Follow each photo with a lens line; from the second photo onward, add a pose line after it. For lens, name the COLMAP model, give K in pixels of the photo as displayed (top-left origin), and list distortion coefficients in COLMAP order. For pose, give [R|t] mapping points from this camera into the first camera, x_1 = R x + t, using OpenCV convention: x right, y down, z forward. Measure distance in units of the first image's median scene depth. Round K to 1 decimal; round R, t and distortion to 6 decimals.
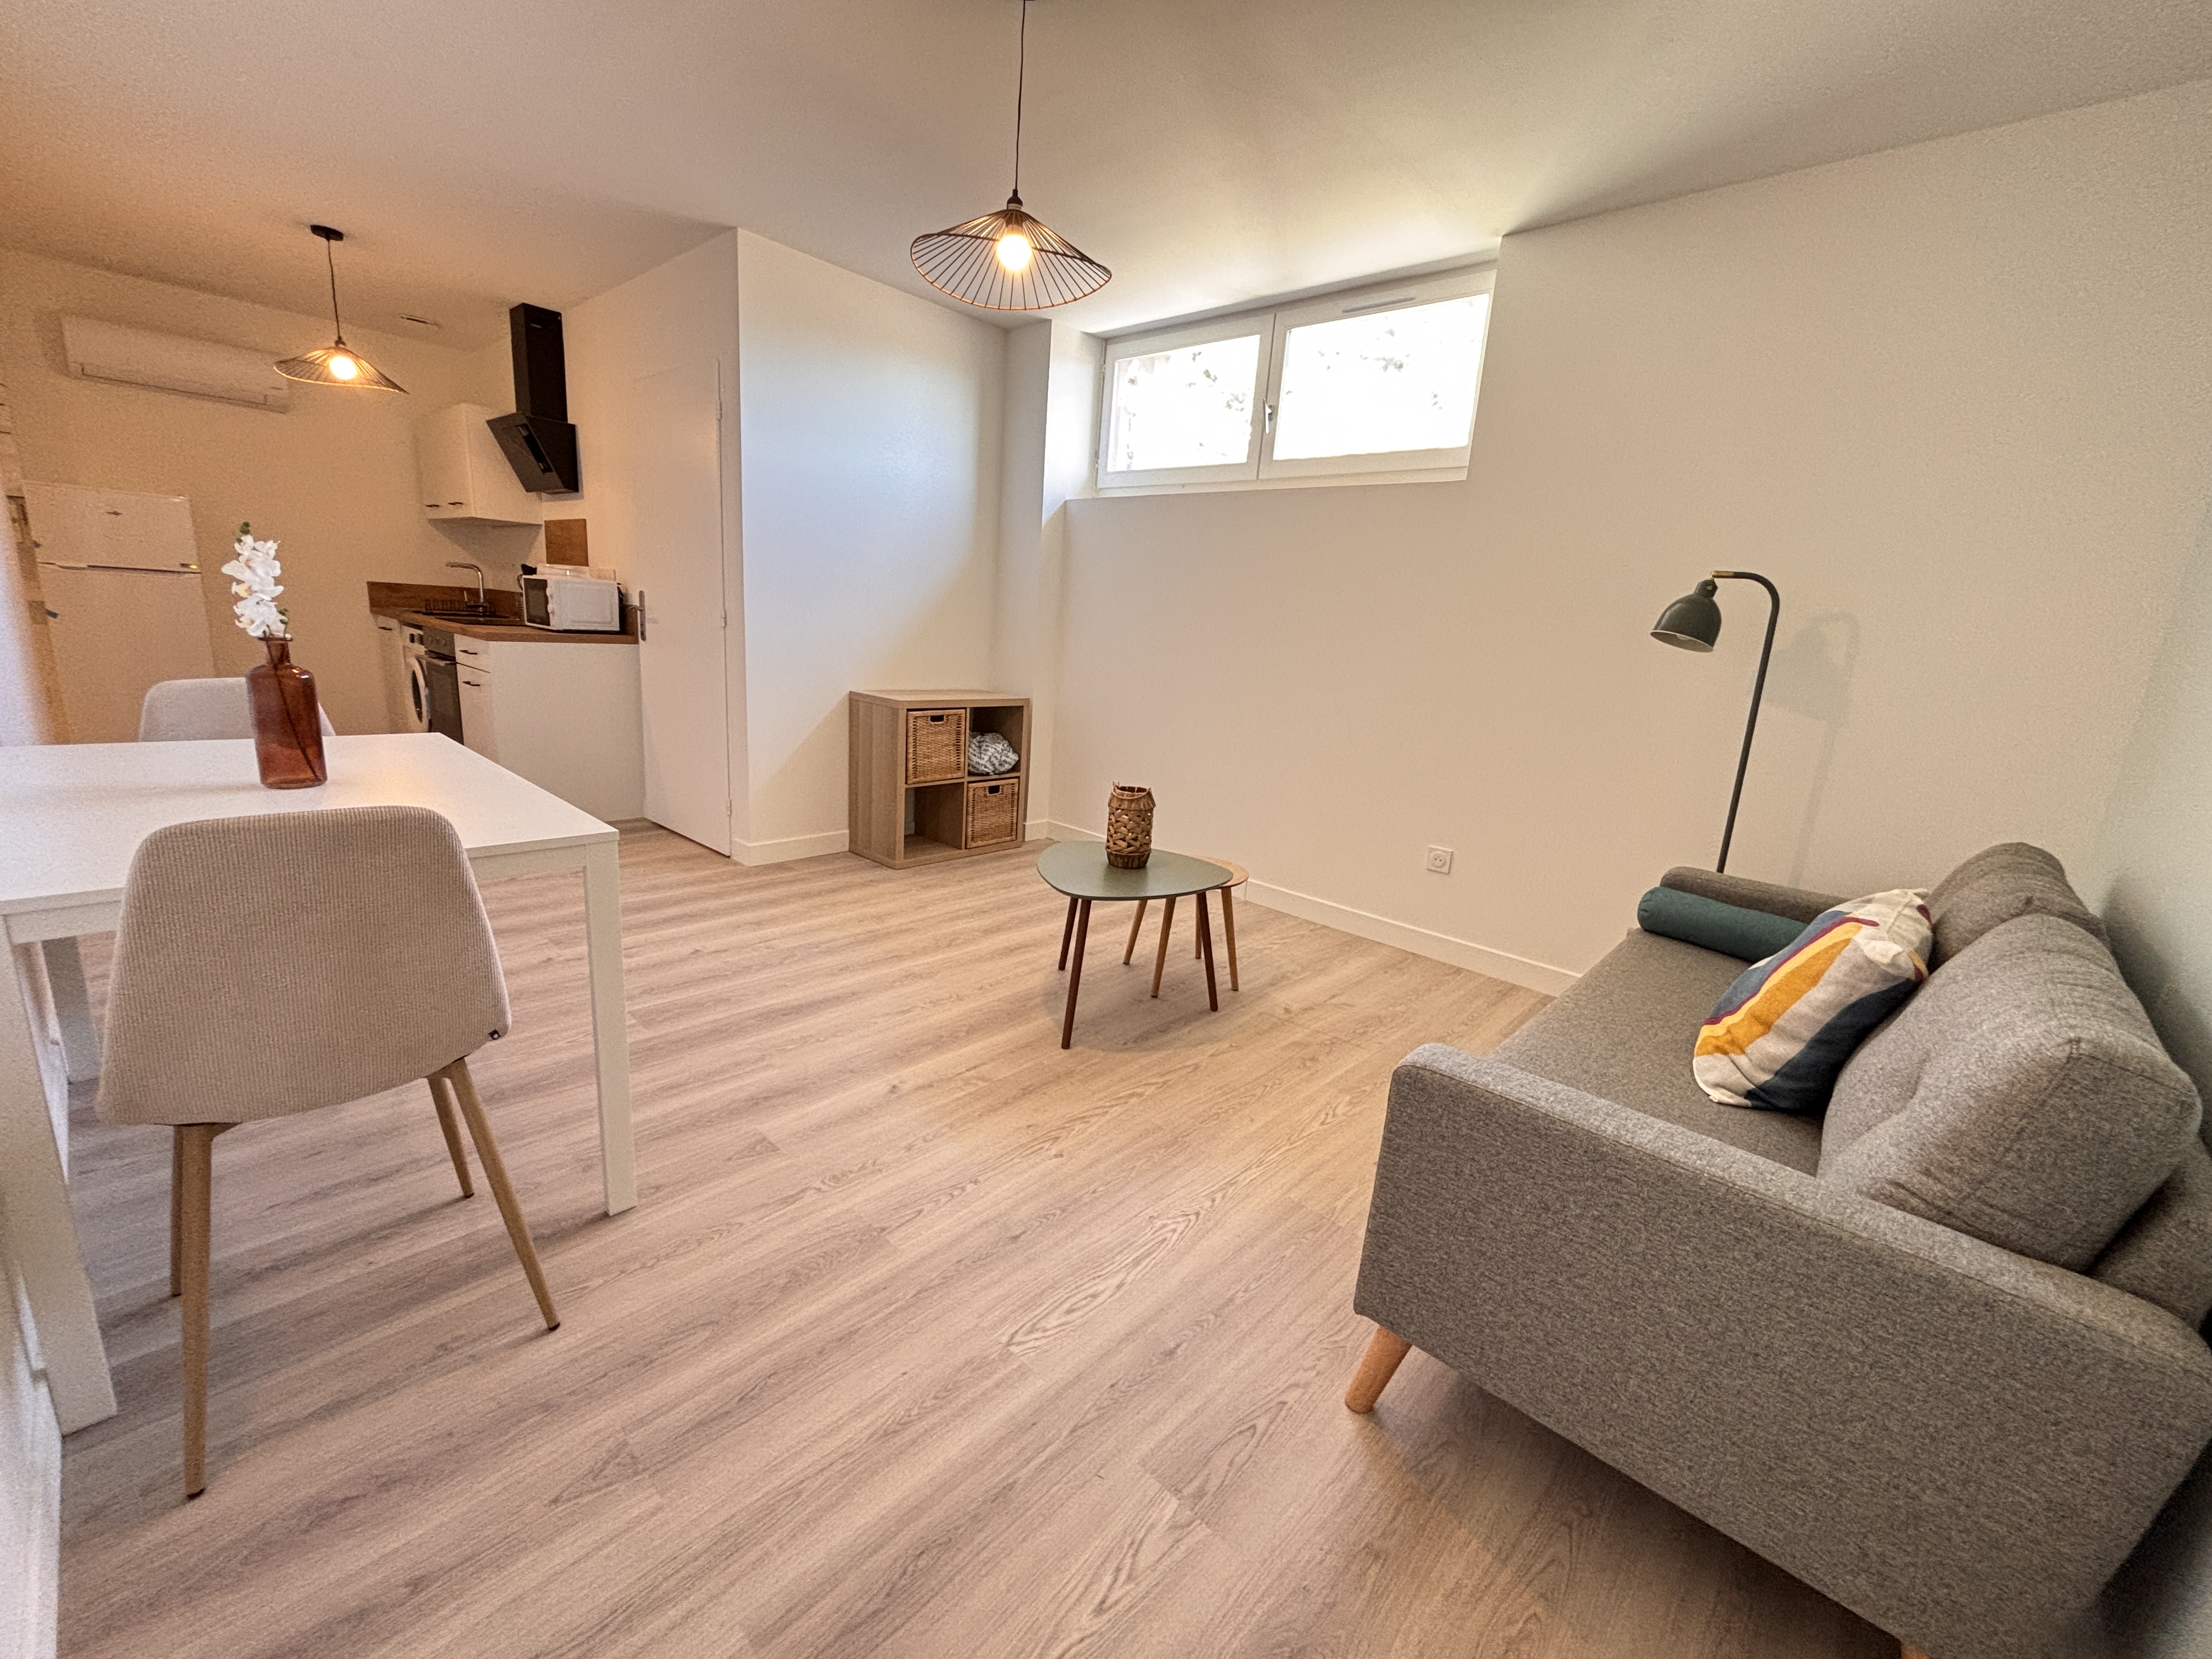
lens RADIAL K [[893.3, 0, 1115.9], [0, 893.3, 829.3], [0, 0, 1]] dist [0.002966, 0.000162]
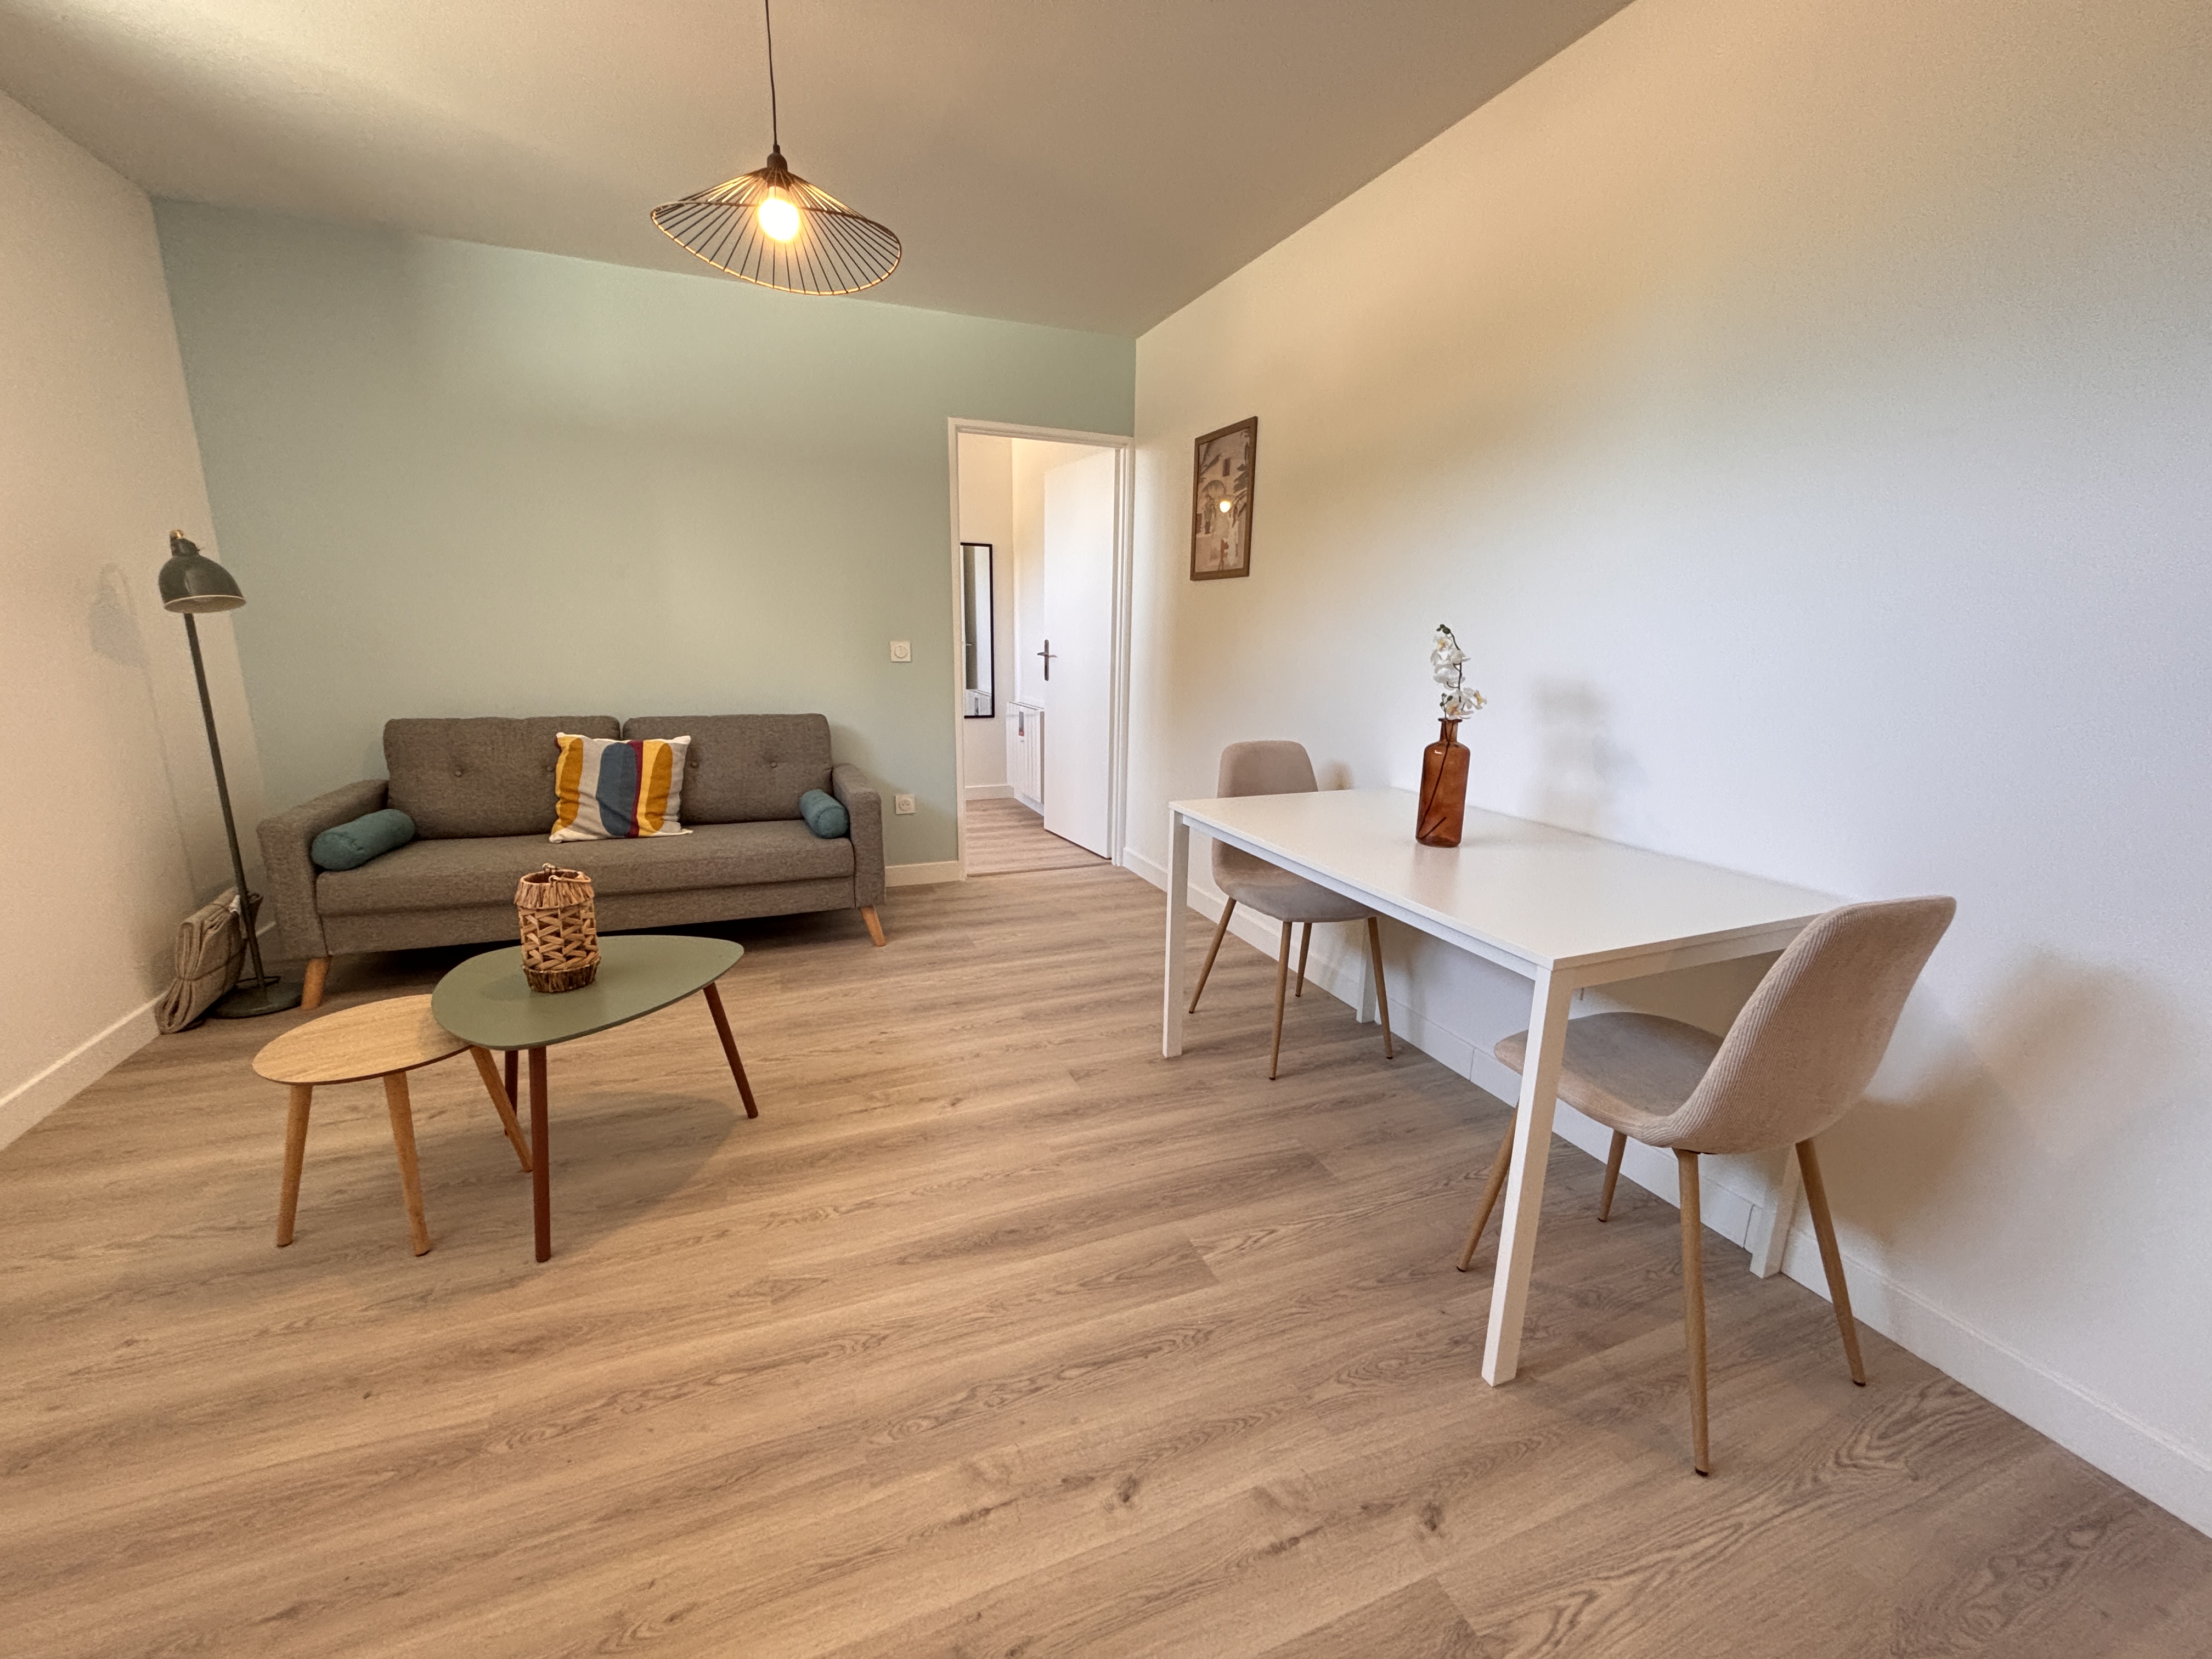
lens RADIAL K [[893.3, 0, 1103.8], [0, 893.3, 839.1], [0, 0, 1]] dist [0.002966, 0.000162]
pose [[-0.897366, -0.184471, 0.400881, -0.655347], [0.017907, 0.892463, 0.450765, -0.387743], [-0.440924, 0.411680, -0.797562, 1.392589]]
